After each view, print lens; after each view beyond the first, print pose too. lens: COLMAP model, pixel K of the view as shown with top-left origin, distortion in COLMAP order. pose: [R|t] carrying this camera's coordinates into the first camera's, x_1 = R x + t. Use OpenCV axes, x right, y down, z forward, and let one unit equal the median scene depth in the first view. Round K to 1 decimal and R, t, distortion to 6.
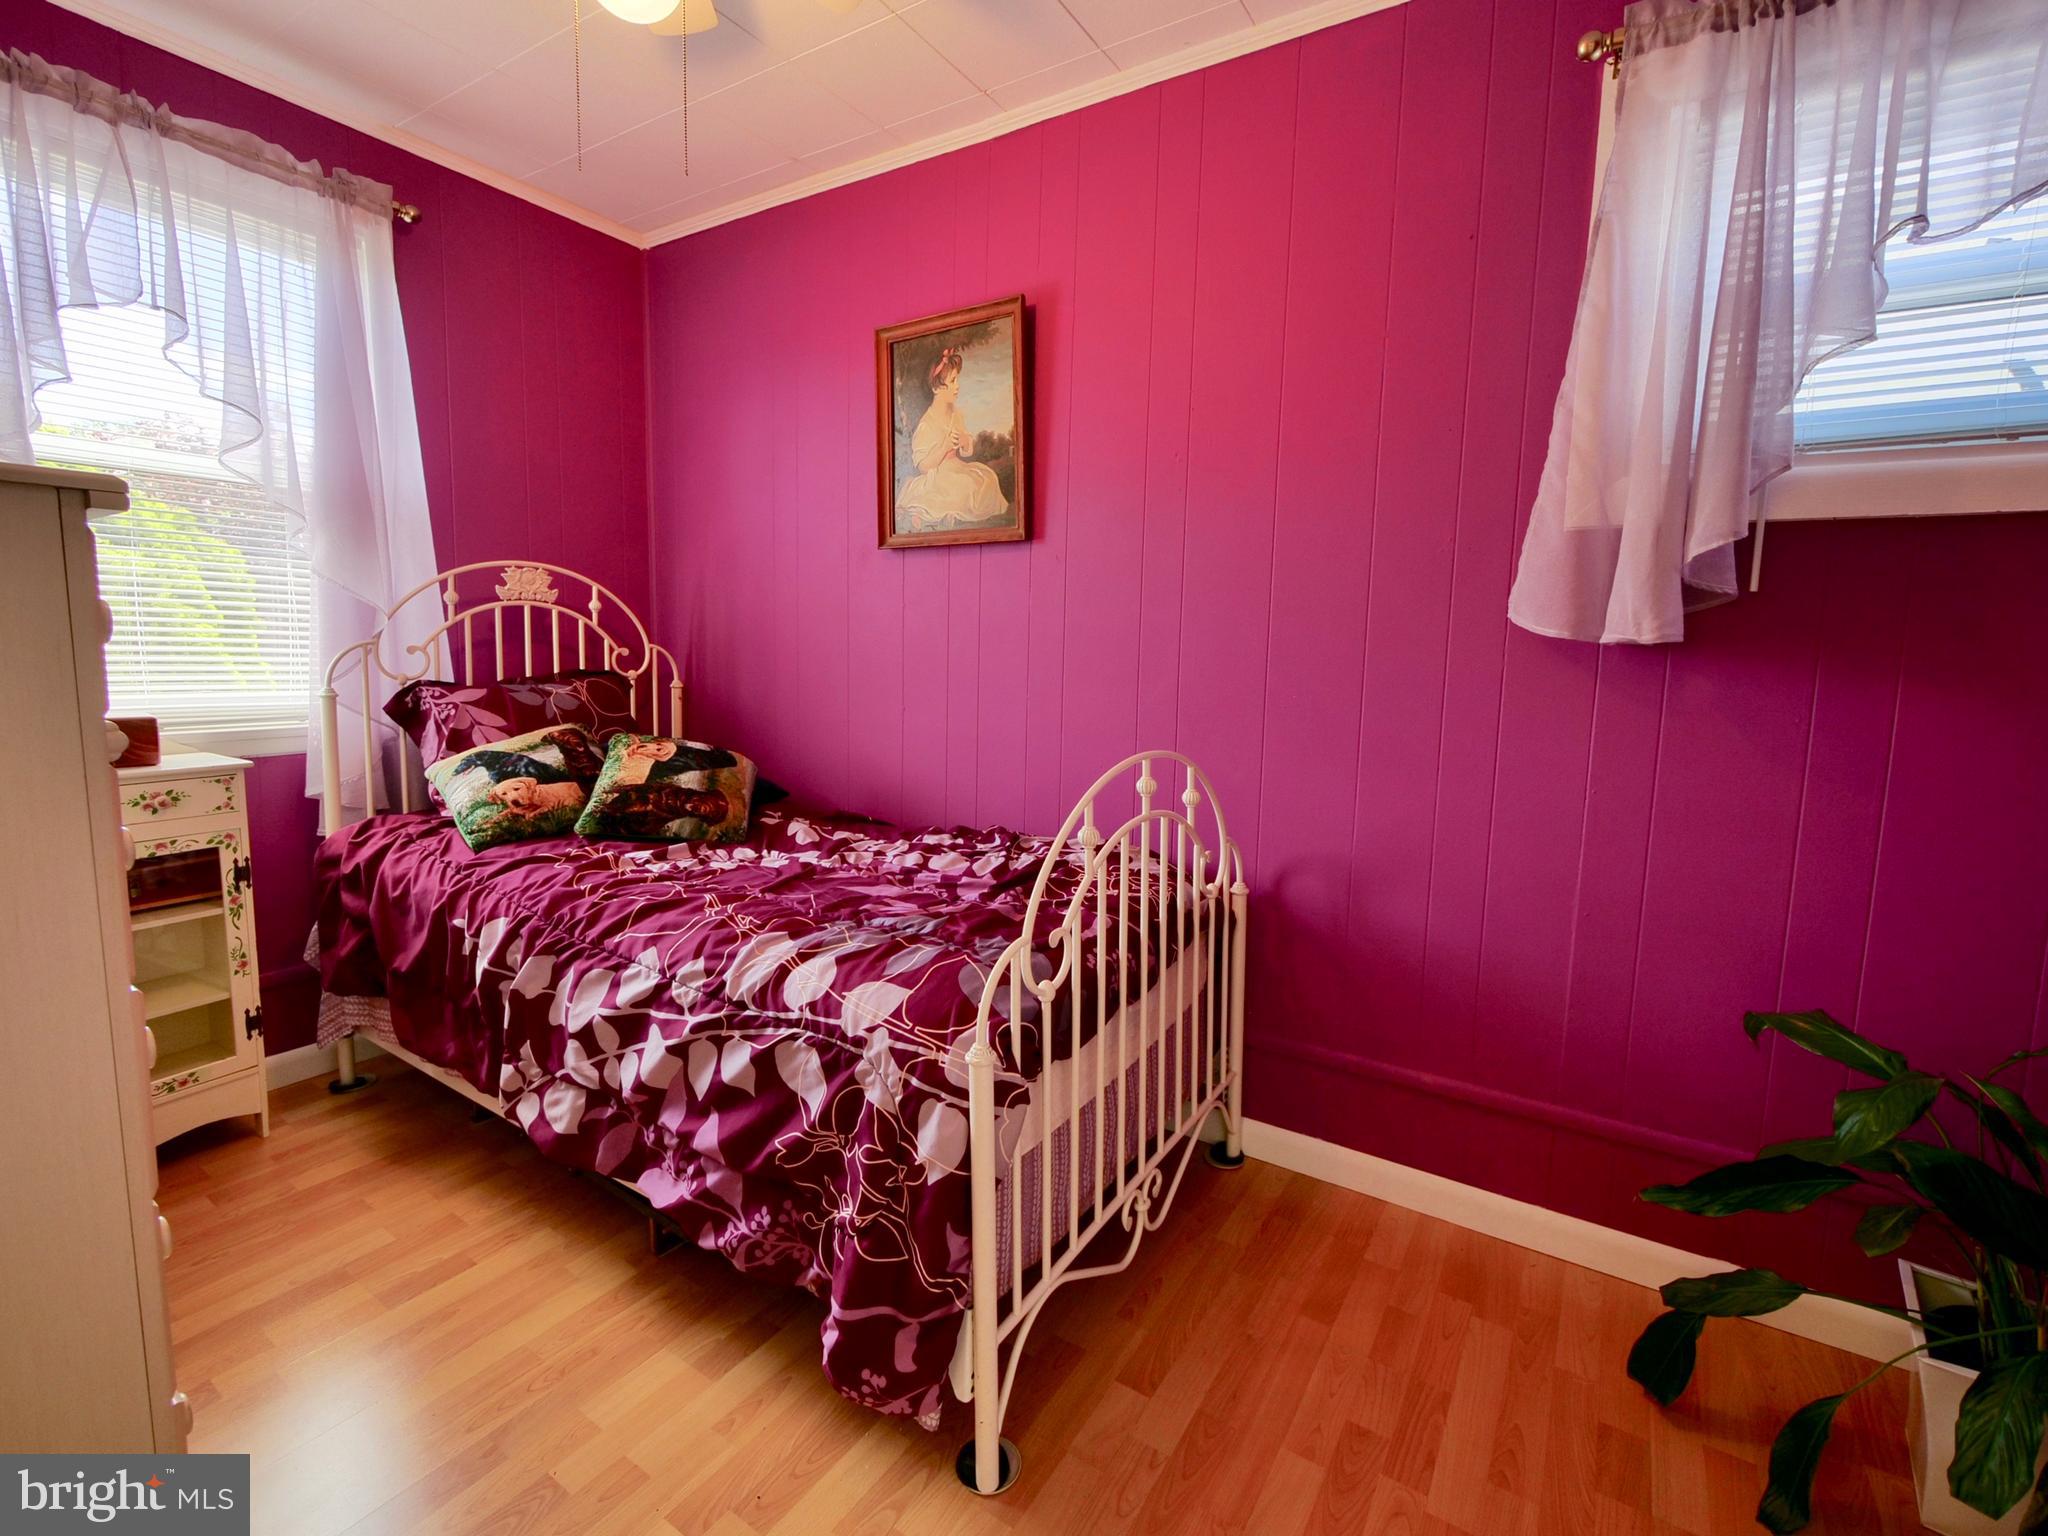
lens RADIAL K [[916.8, 0, 1052.3], [0, 916.8, 736.8], [0, 0, 1]] dist [-0.000352, -0.000074]
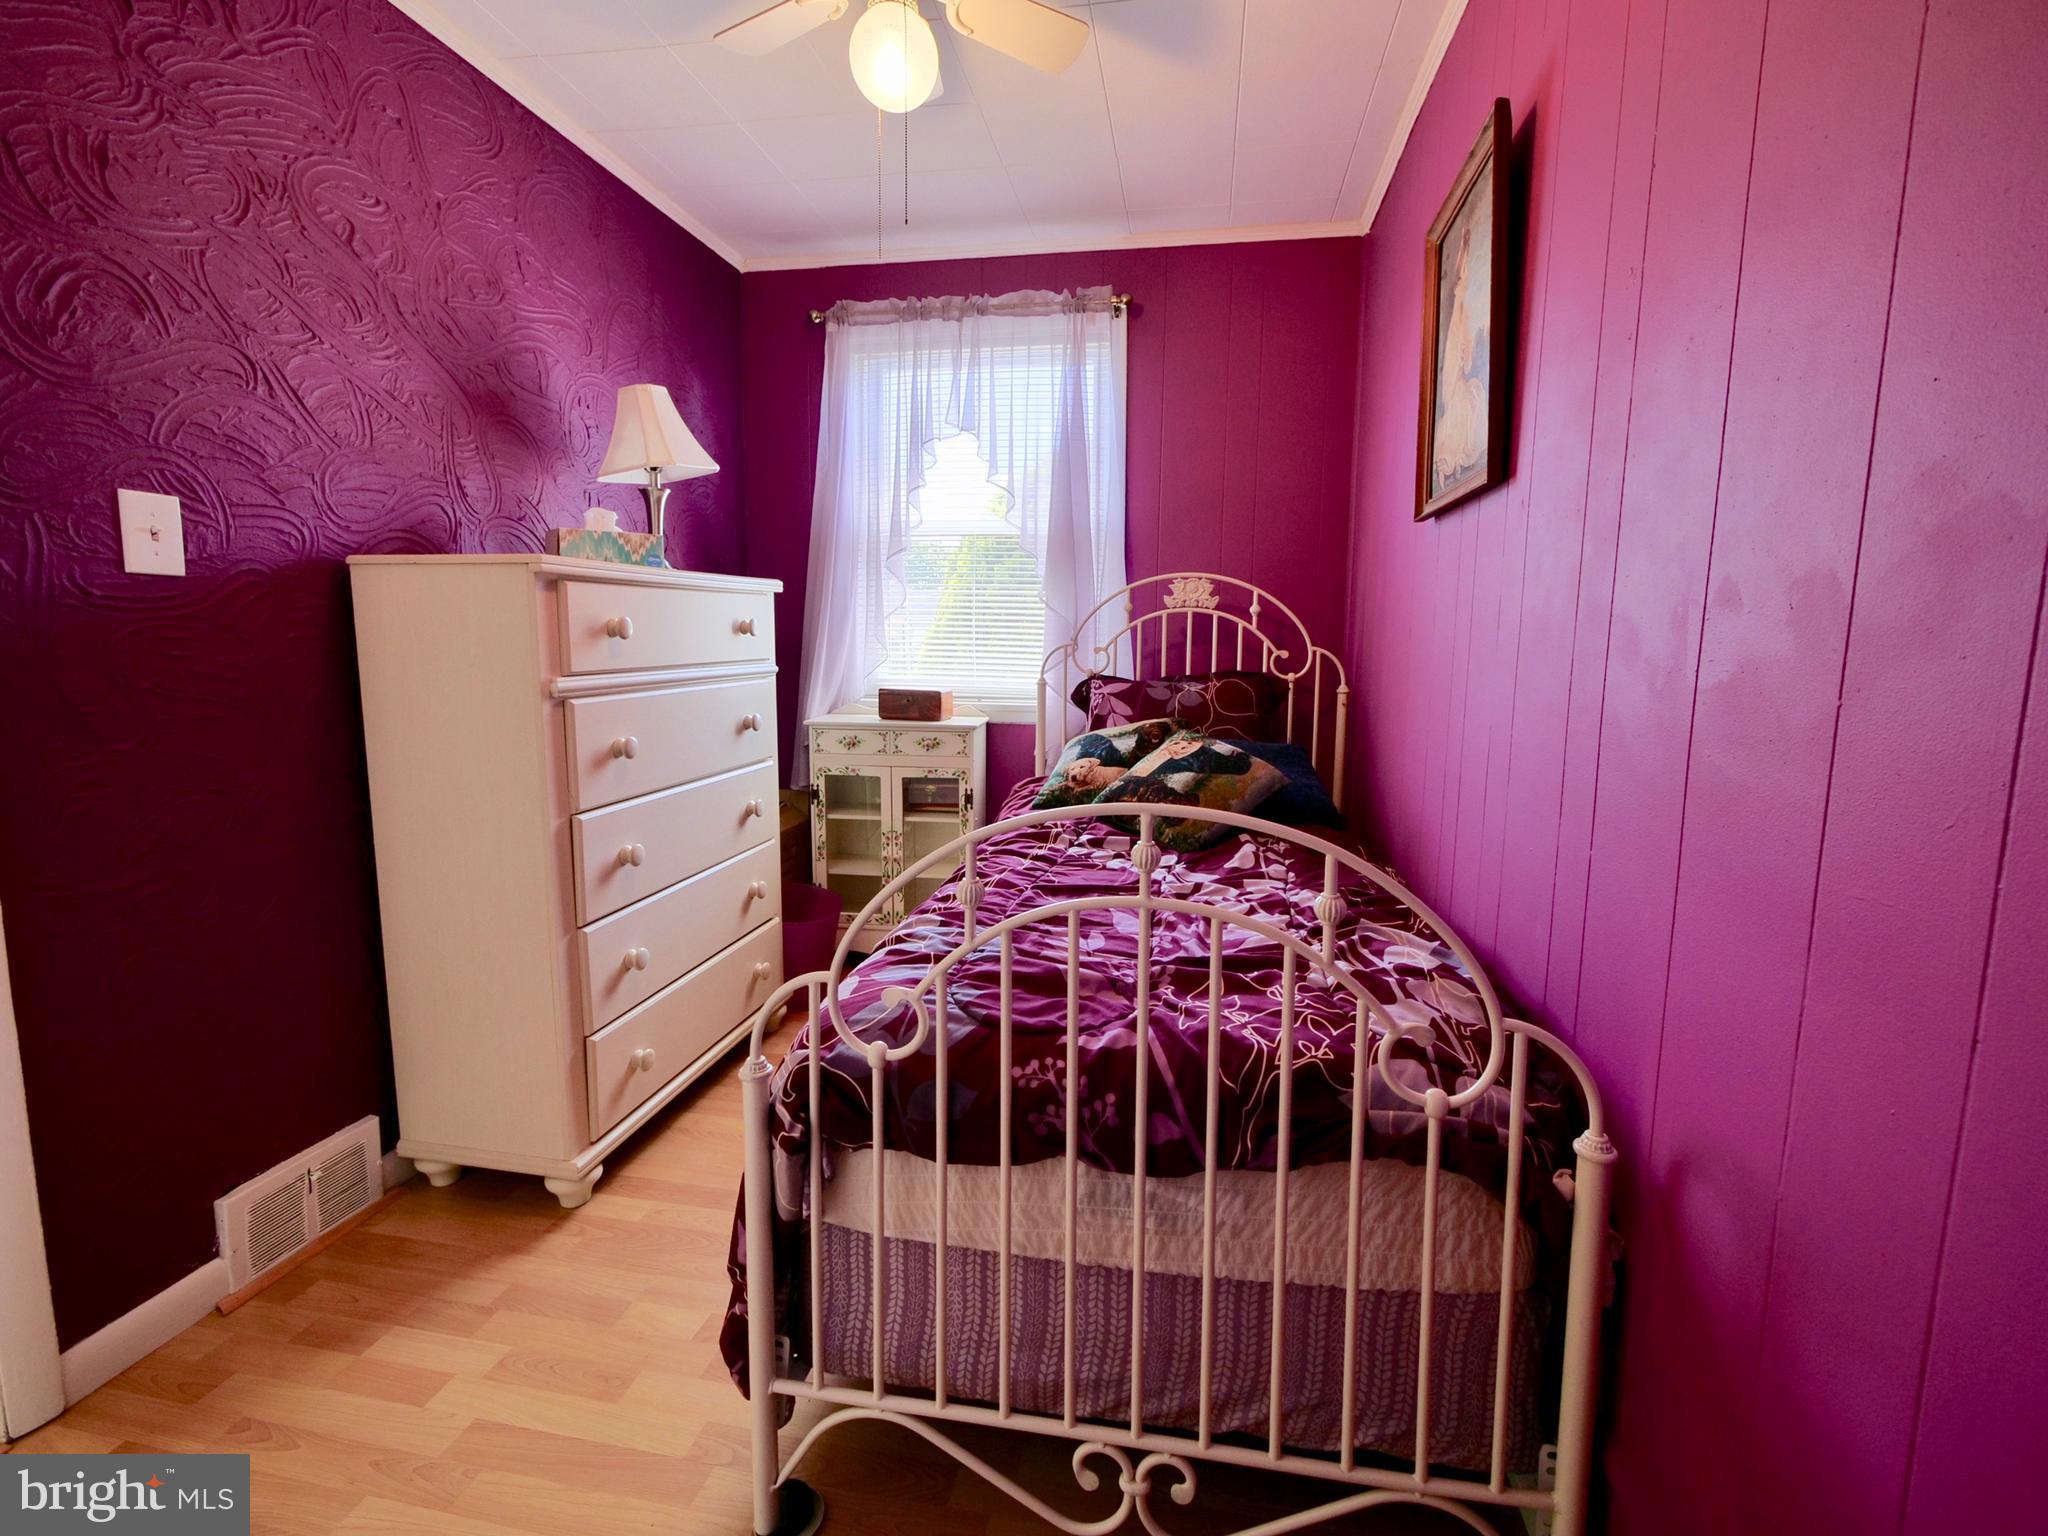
lens RADIAL K [[916.8, 0, 1052.3], [0, 916.8, 736.8], [0, 0, 1]] dist [-0.000352, -0.000074]
pose [[0.368759, 0.087965, -0.925353, 0.464796], [-0.098950, 0.993570, 0.055018, -0.040159], [0.924243, 0.071275, 0.375092, 0.480112]]
